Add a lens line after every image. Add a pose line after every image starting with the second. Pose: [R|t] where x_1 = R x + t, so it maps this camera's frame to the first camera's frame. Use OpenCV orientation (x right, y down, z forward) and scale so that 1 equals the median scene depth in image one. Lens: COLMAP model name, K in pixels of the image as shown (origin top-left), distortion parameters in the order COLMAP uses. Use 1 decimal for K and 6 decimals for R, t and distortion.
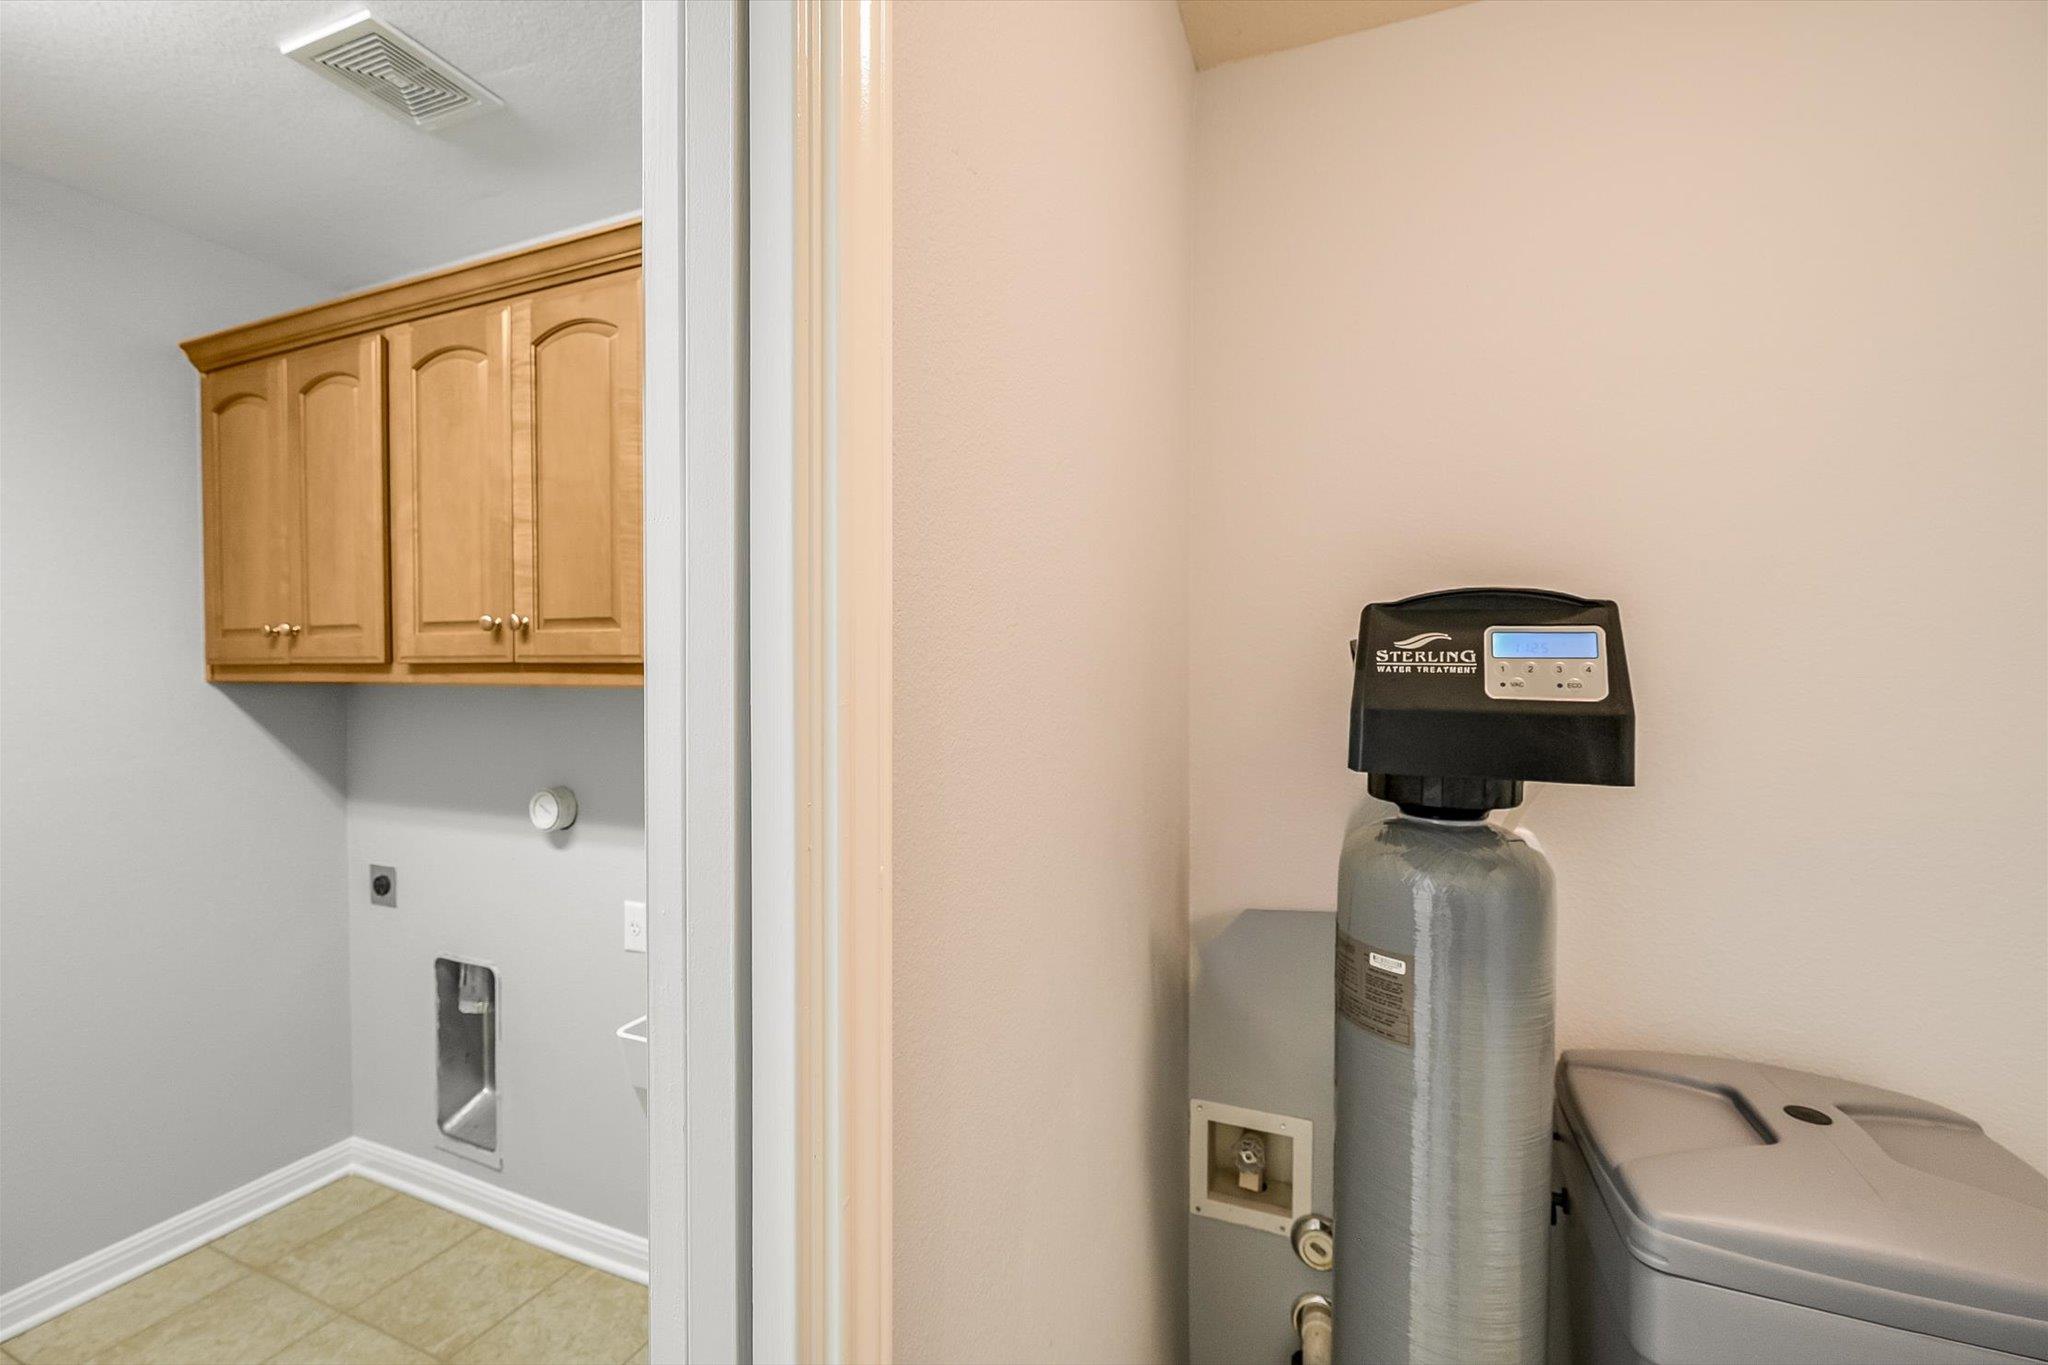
lens RADIAL K [[797.6, 0, 1023.8], [0, 797.6, 691.3], [0, 0, 1]] dist [-0.001364, -0.000208]
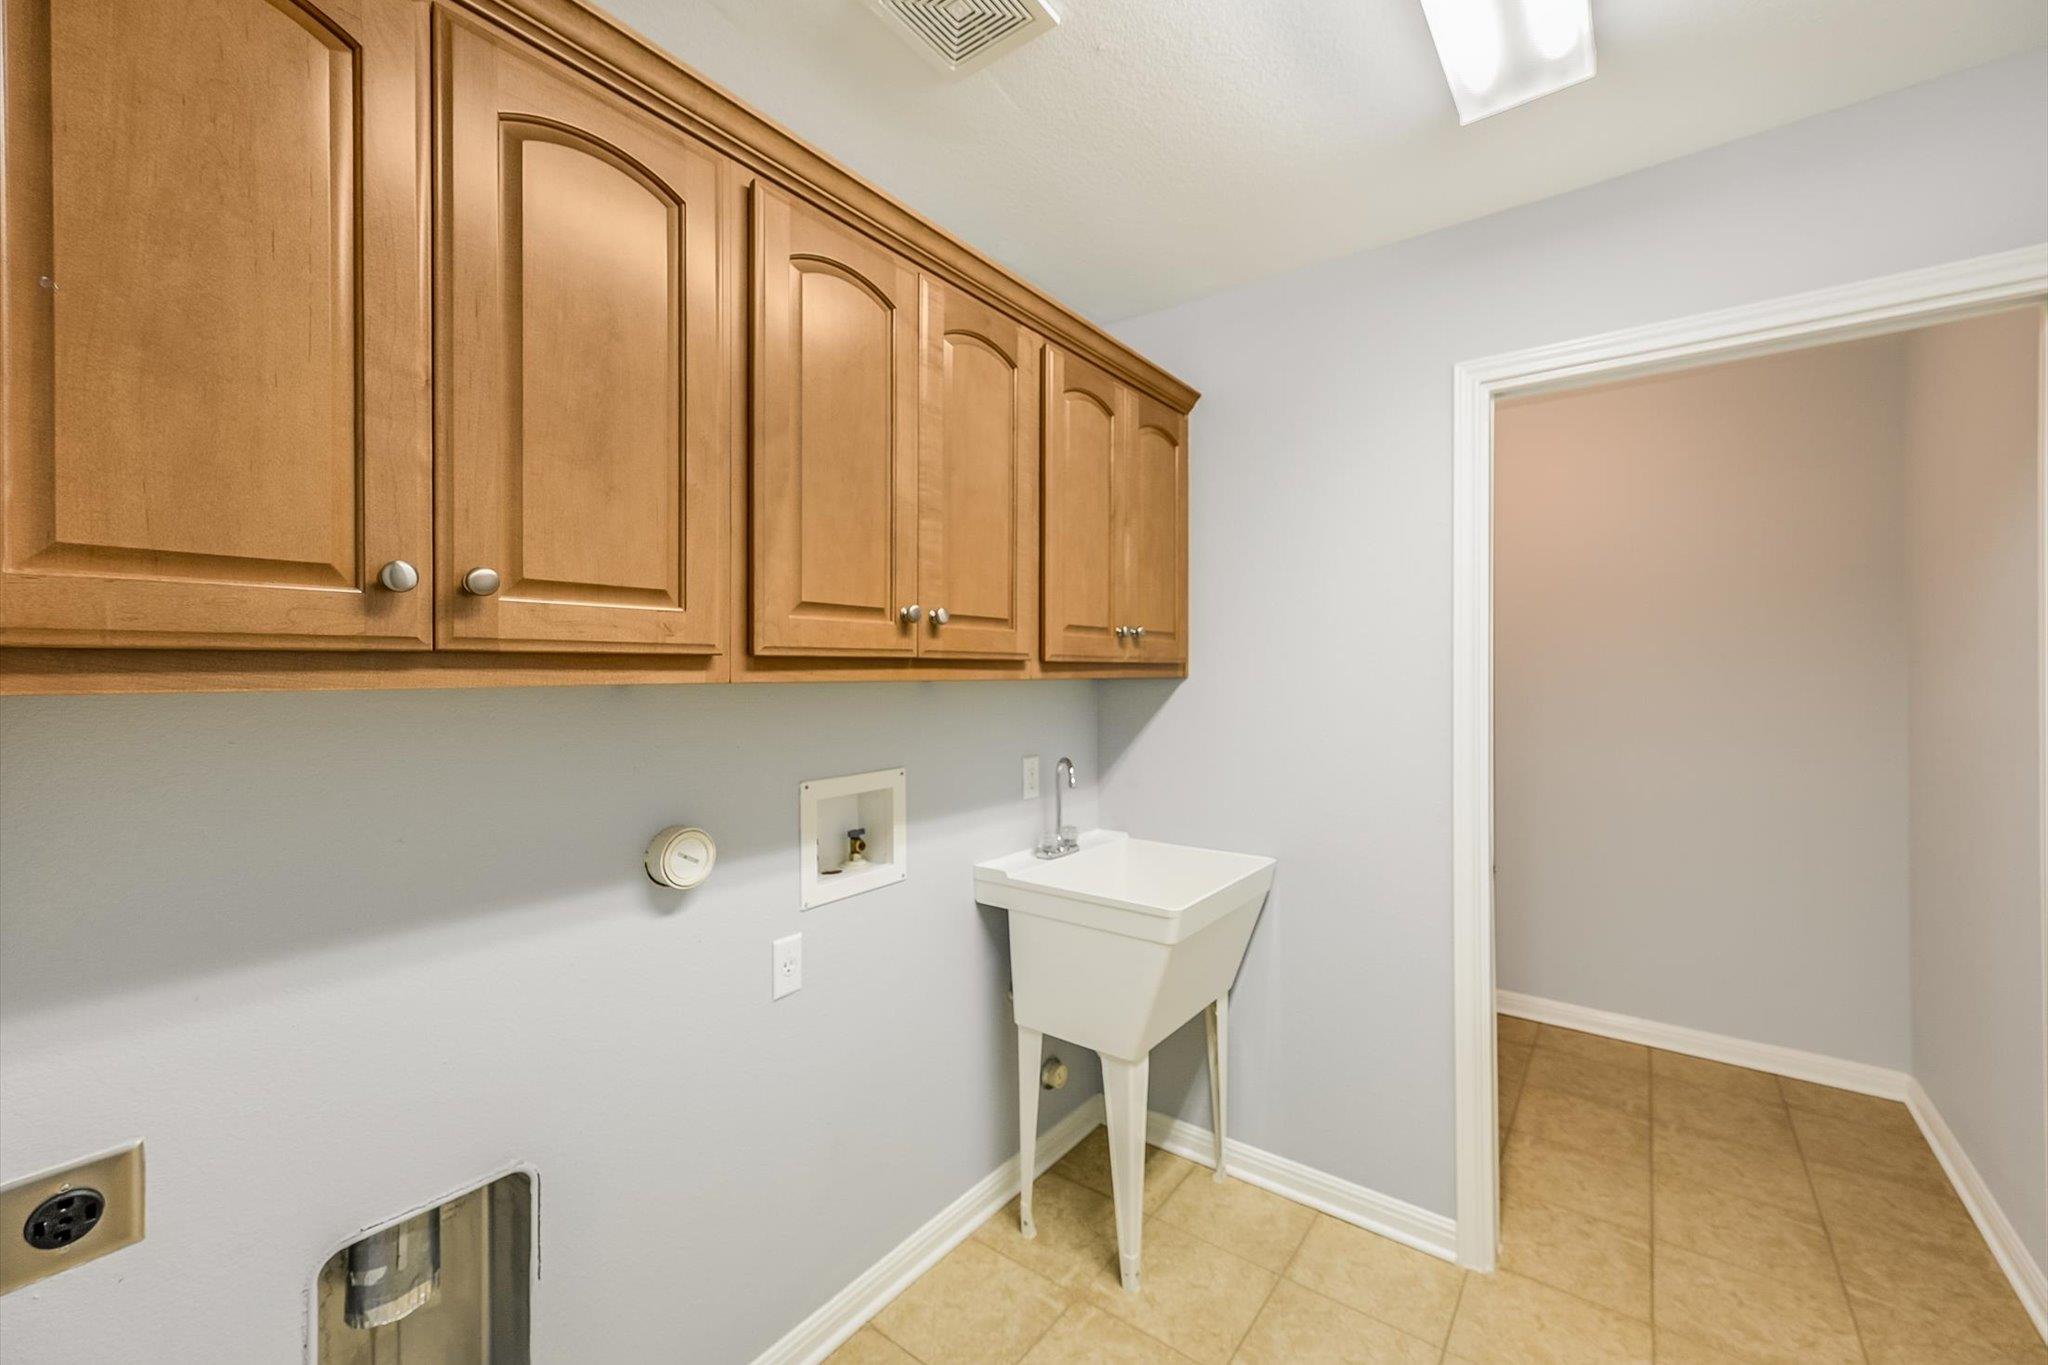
lens RADIAL K [[830.9, 0, 1007.2], [0, 830.9, 681.5], [0, 0, 1]] dist [0.001121, -0.000386]
pose [[0.249387, -0.016810, 0.968258, -1.471011], [0.018570, 0.999748, 0.012574, -0.017641], [-0.968226, 0.014844, 0.249637, 0.623775]]
